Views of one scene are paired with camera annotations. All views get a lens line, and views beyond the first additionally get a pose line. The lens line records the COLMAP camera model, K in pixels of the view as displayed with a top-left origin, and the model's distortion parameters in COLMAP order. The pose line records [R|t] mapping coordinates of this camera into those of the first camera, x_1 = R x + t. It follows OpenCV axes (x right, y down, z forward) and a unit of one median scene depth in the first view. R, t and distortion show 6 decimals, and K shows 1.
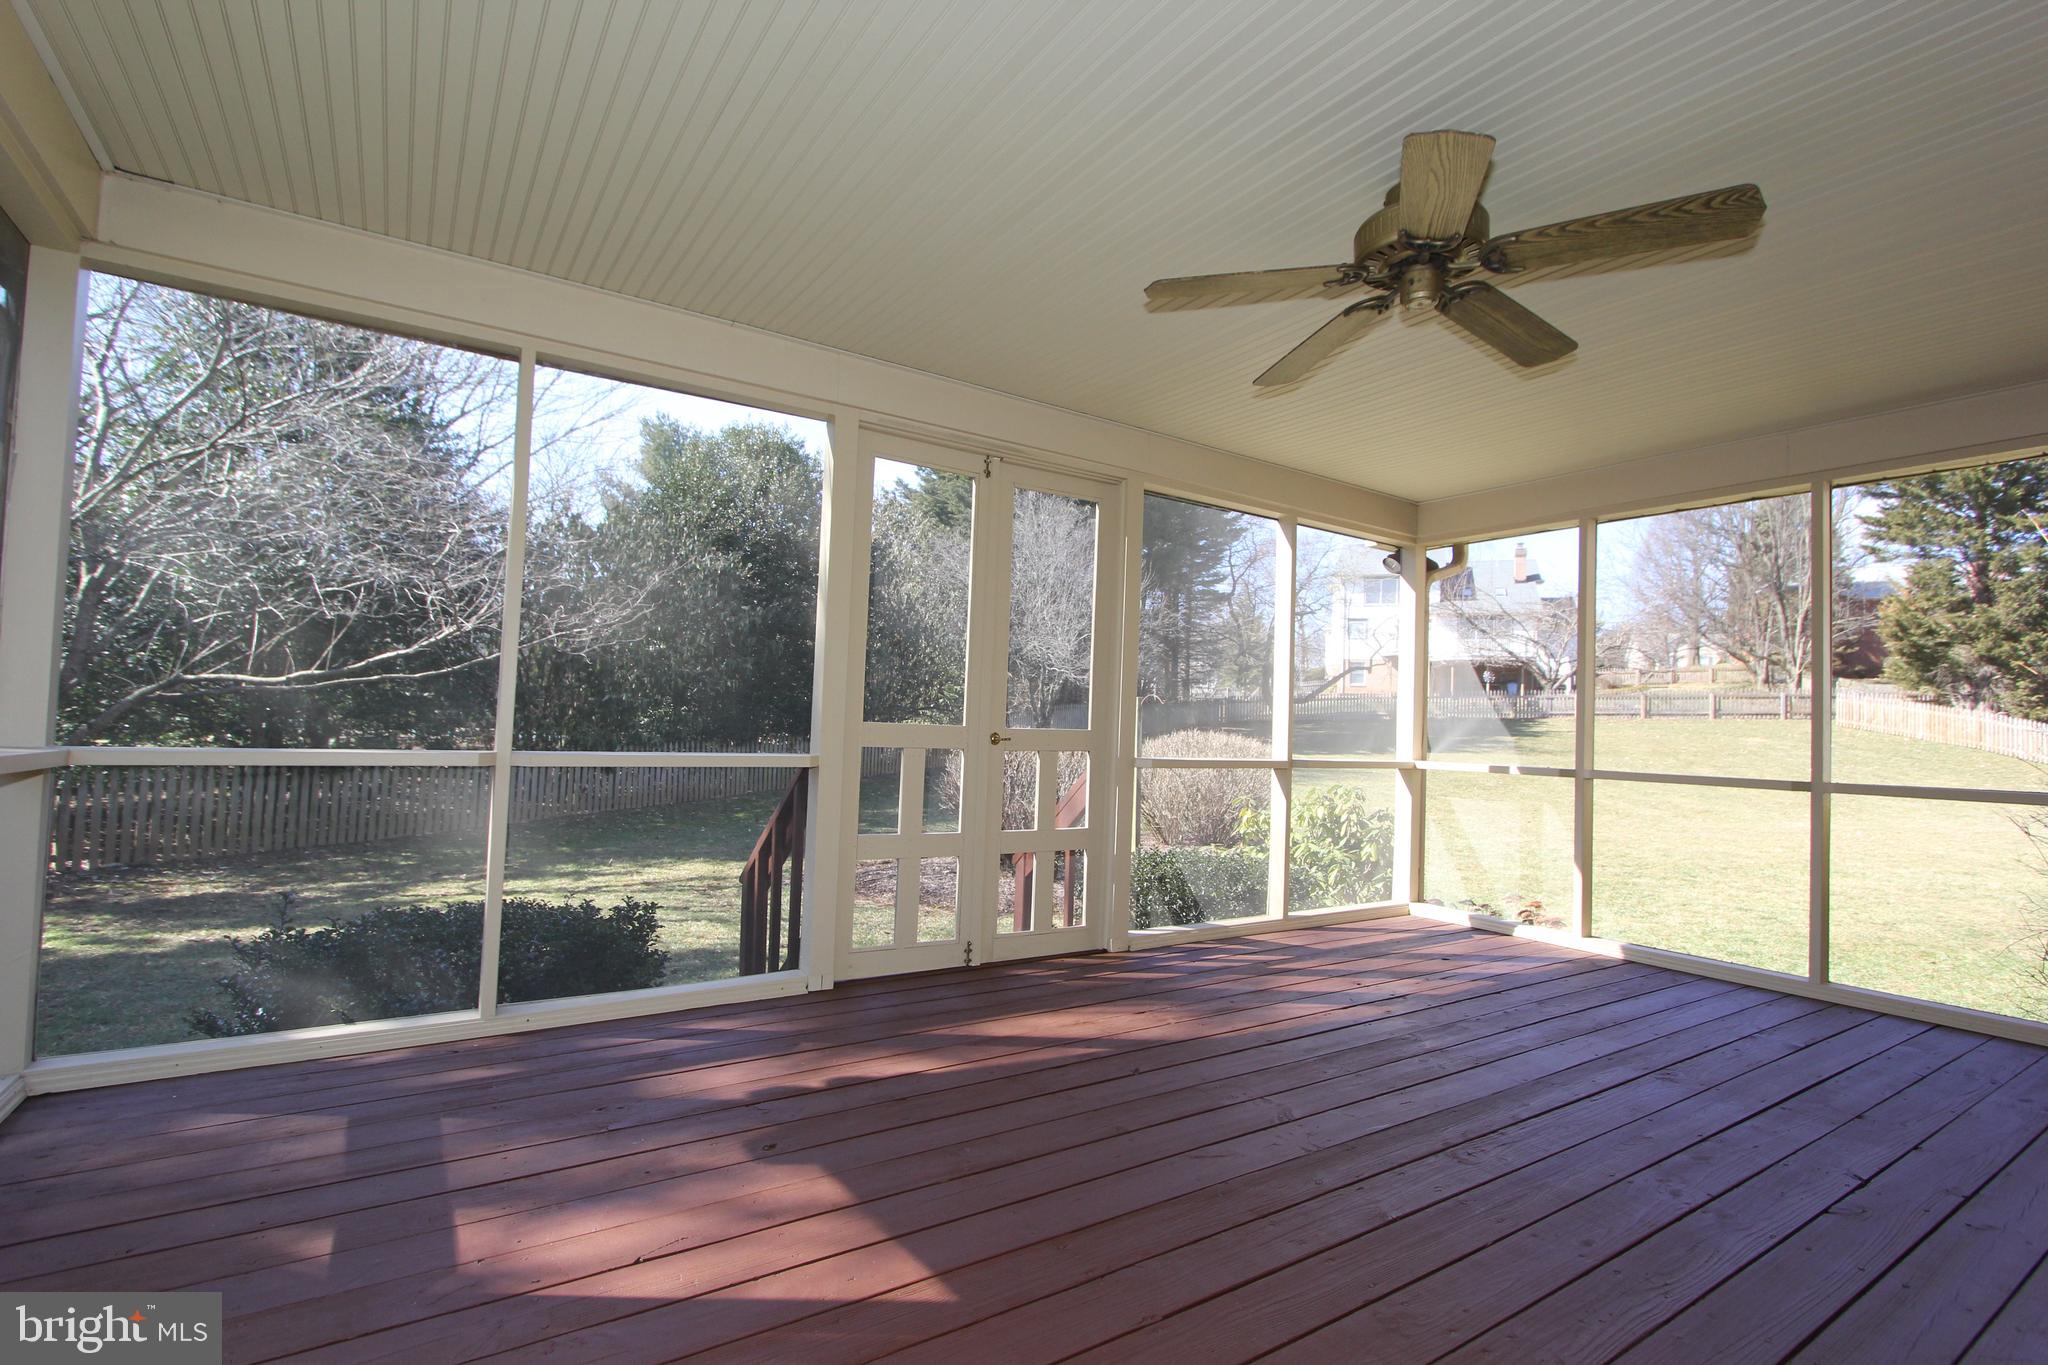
lens RADIAL K [[956.1, 0, 1034.0], [0, 956.1, 681.9], [0, 0, 1]] dist [-0.019992, 0.005176]
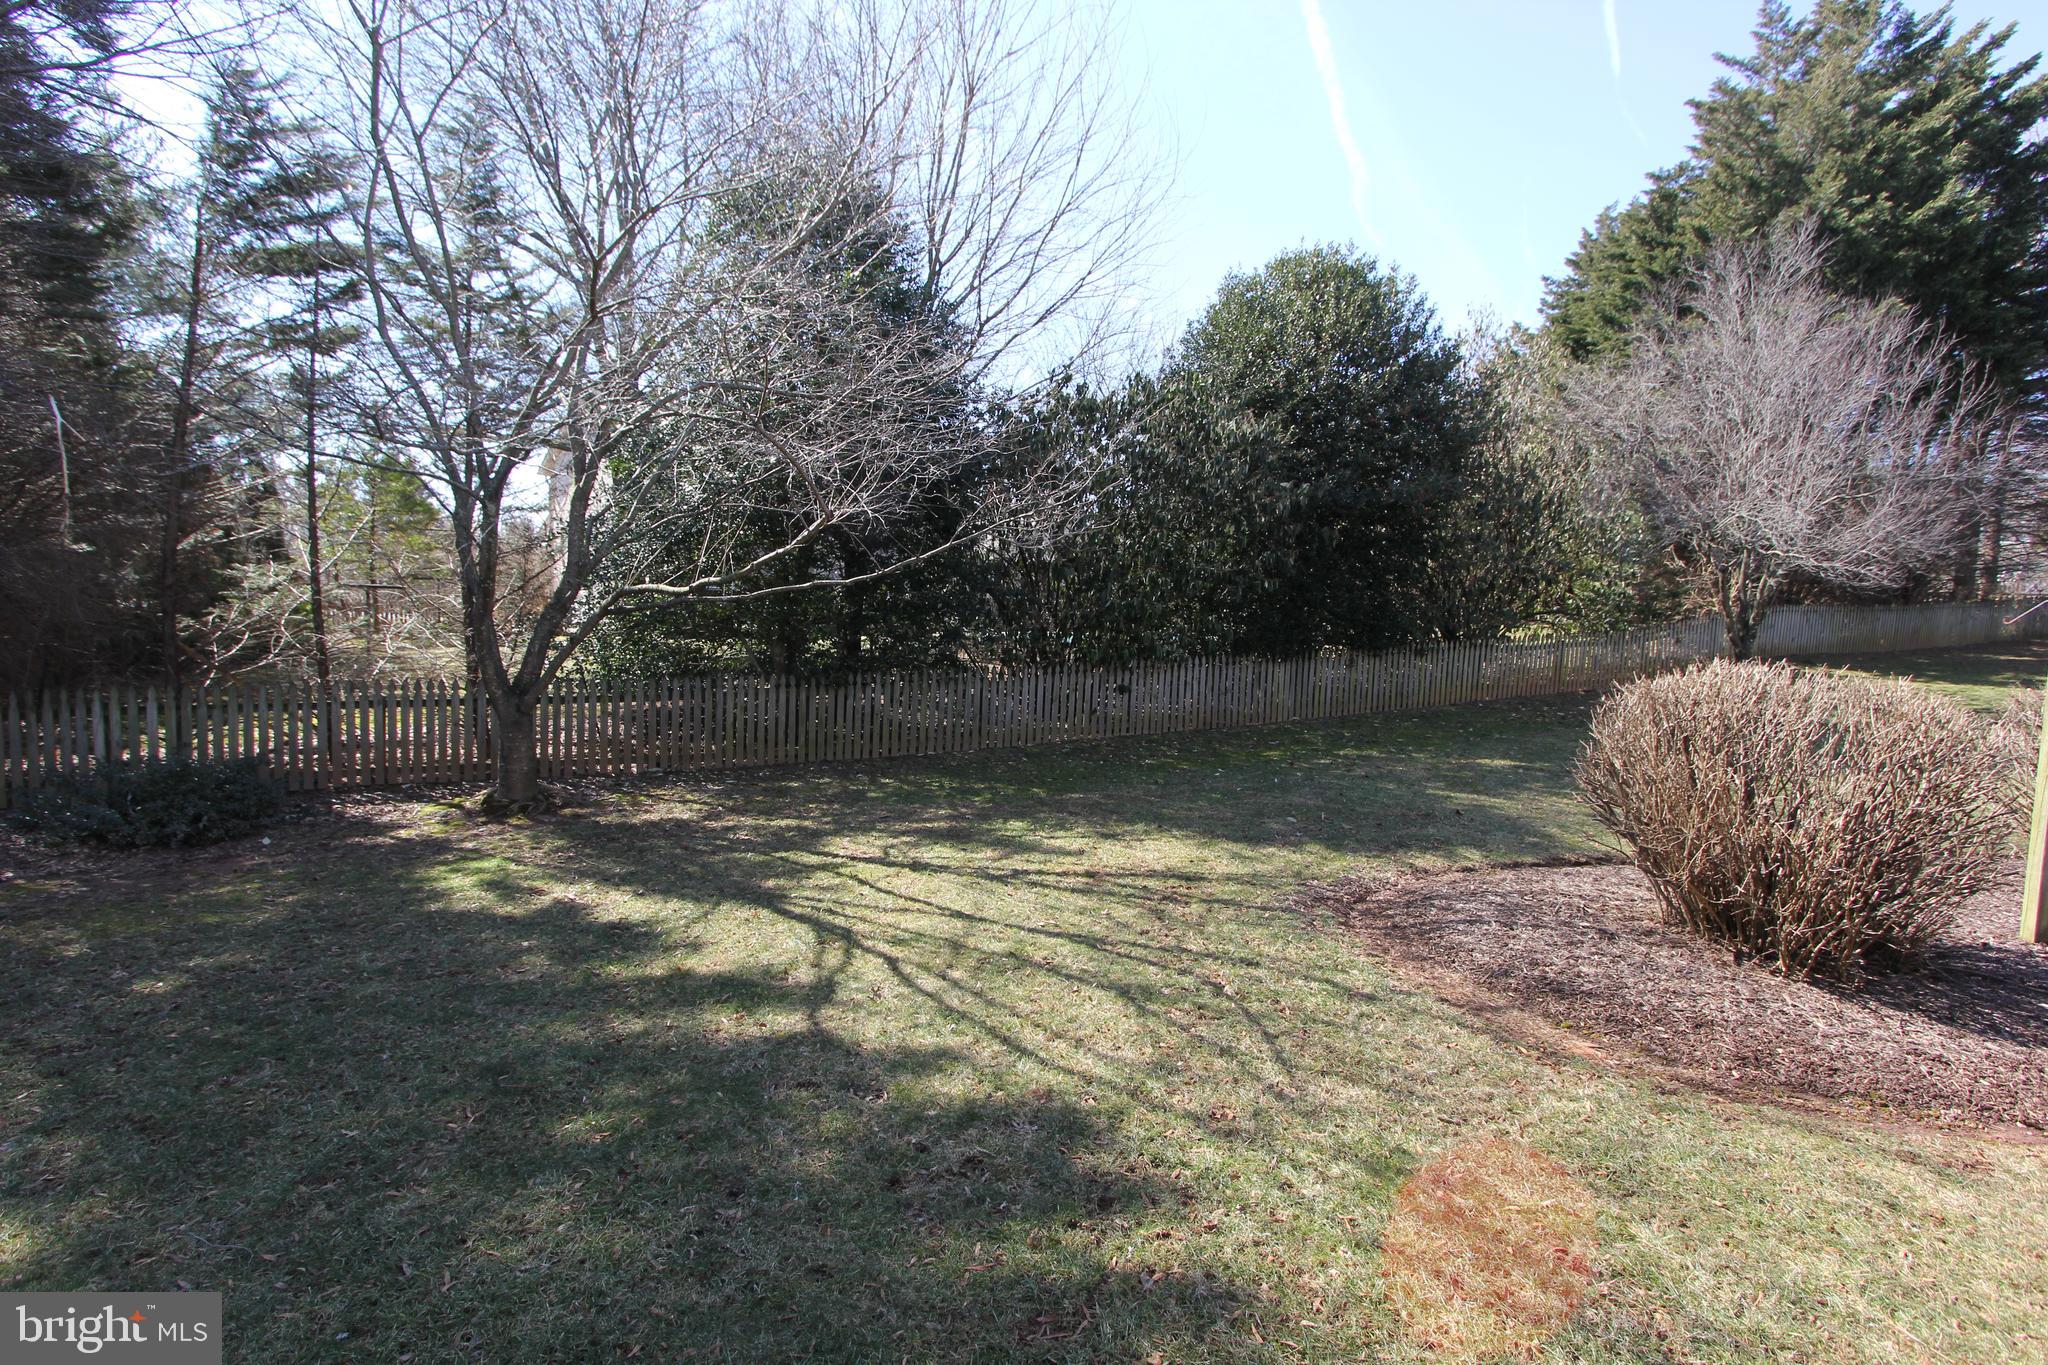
lens RADIAL K [[956.1, 0, 1011.7], [0, 956.1, 679.4], [0, 0, 1]] dist [-0.019992, 0.005176]
pose [[0.812341, 0.040280, -0.581790, -0.029608], [0.019594, 0.995164, 0.096258, 0.000147], [0.582854, -0.089593, 0.807623, 0.244029]]
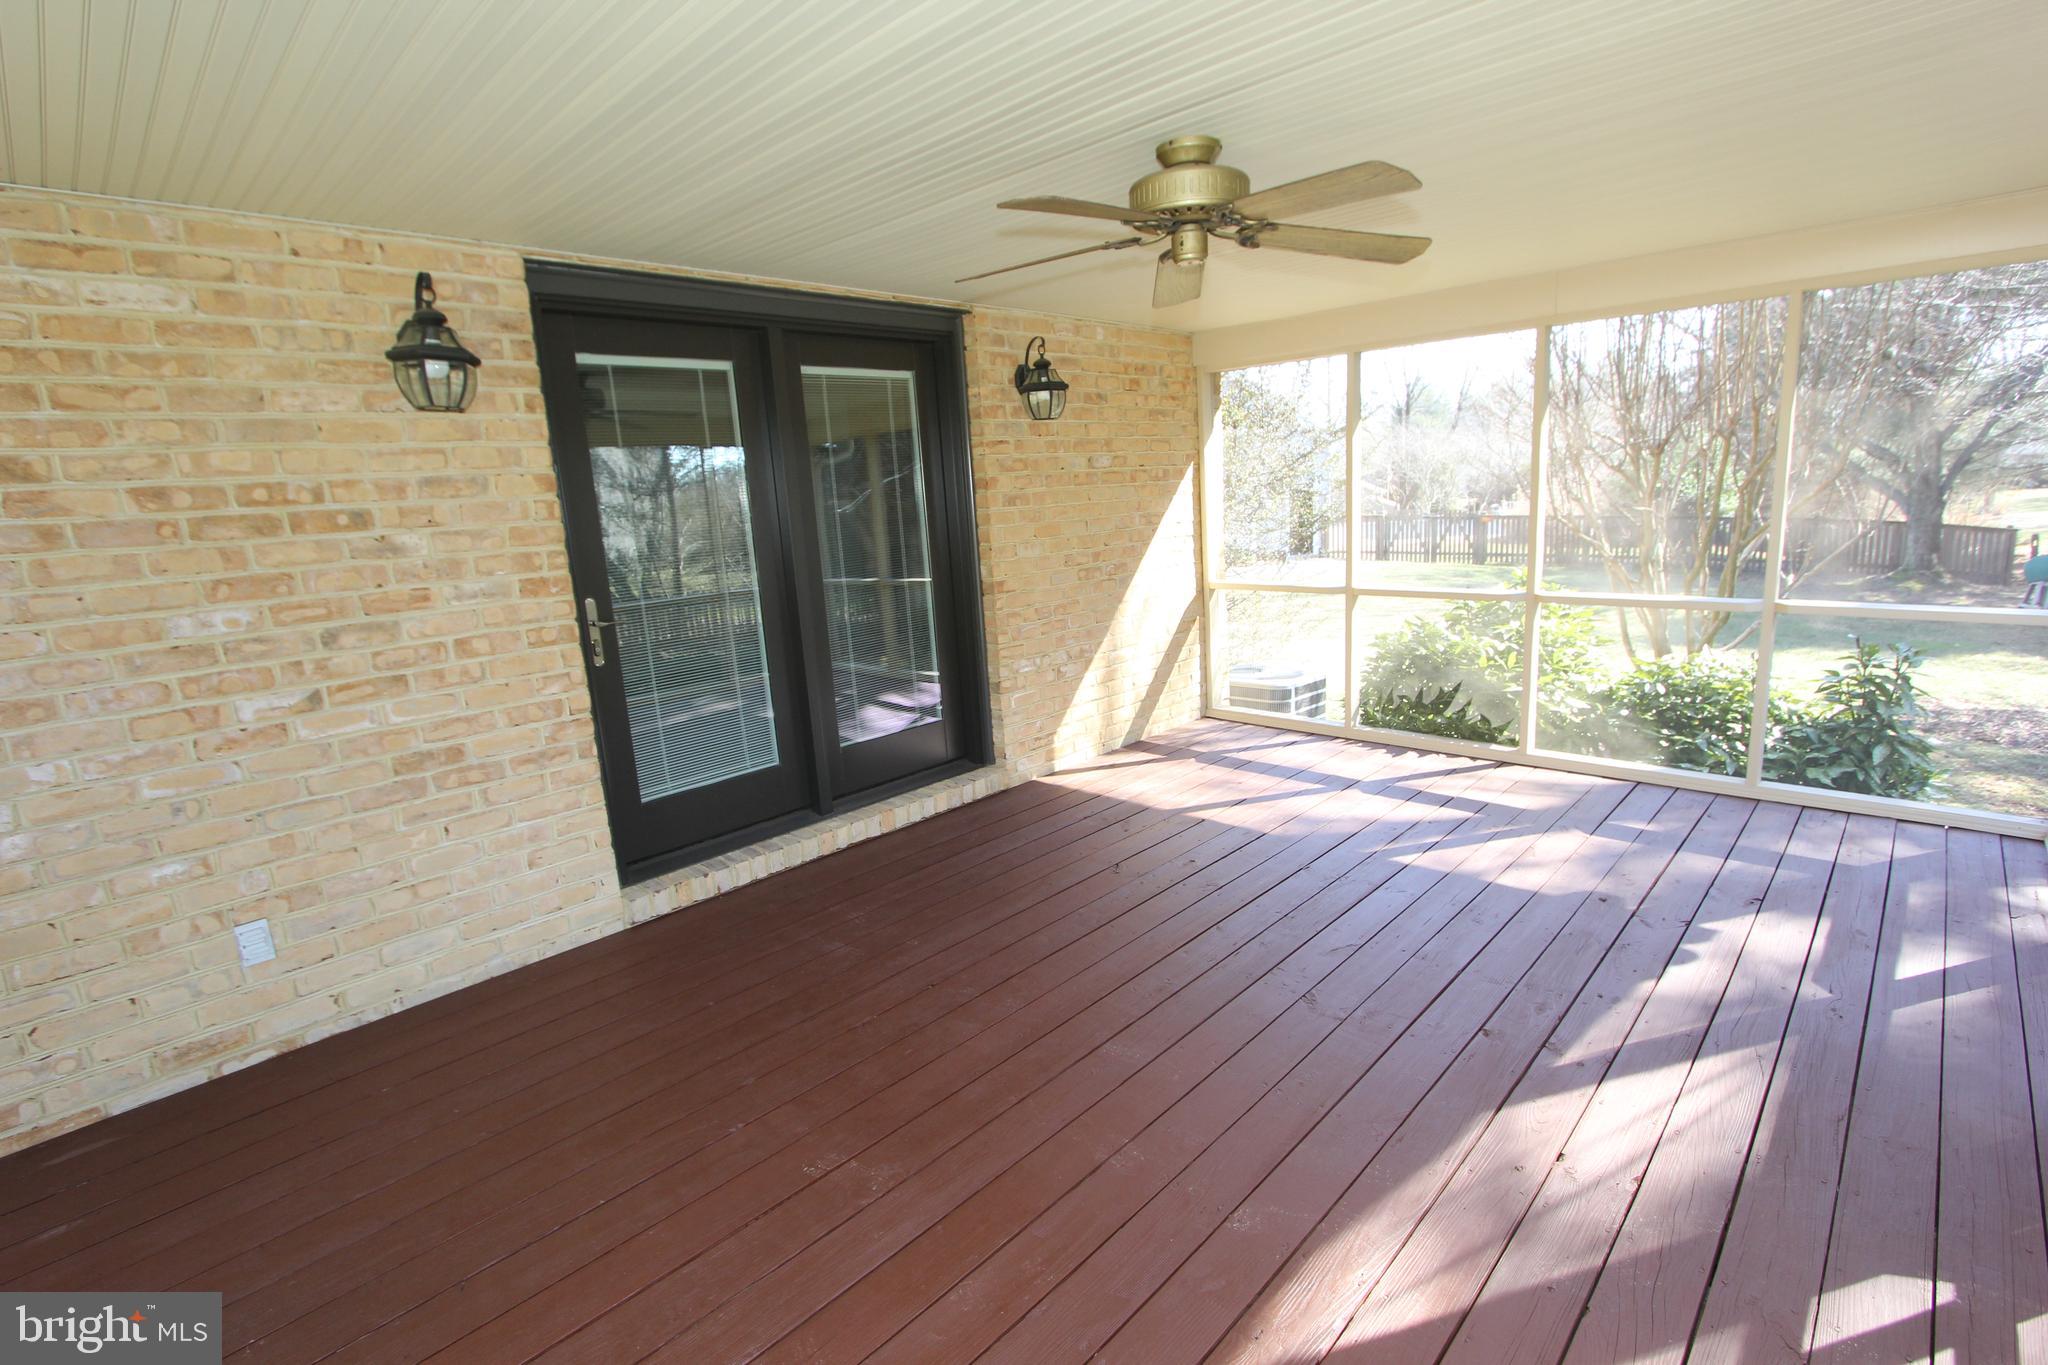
lens RADIAL K [[956.1, 0, 1029.2], [0, 956.1, 677.1], [0, 0, 1]] dist [-0.019992, 0.005176]
pose [[-0.977316, 0.067776, -0.200647, 0.106218], [0.039648, 0.989212, 0.141024, -0.012260], [0.208040, 0.129870, -0.969460, 0.266975]]
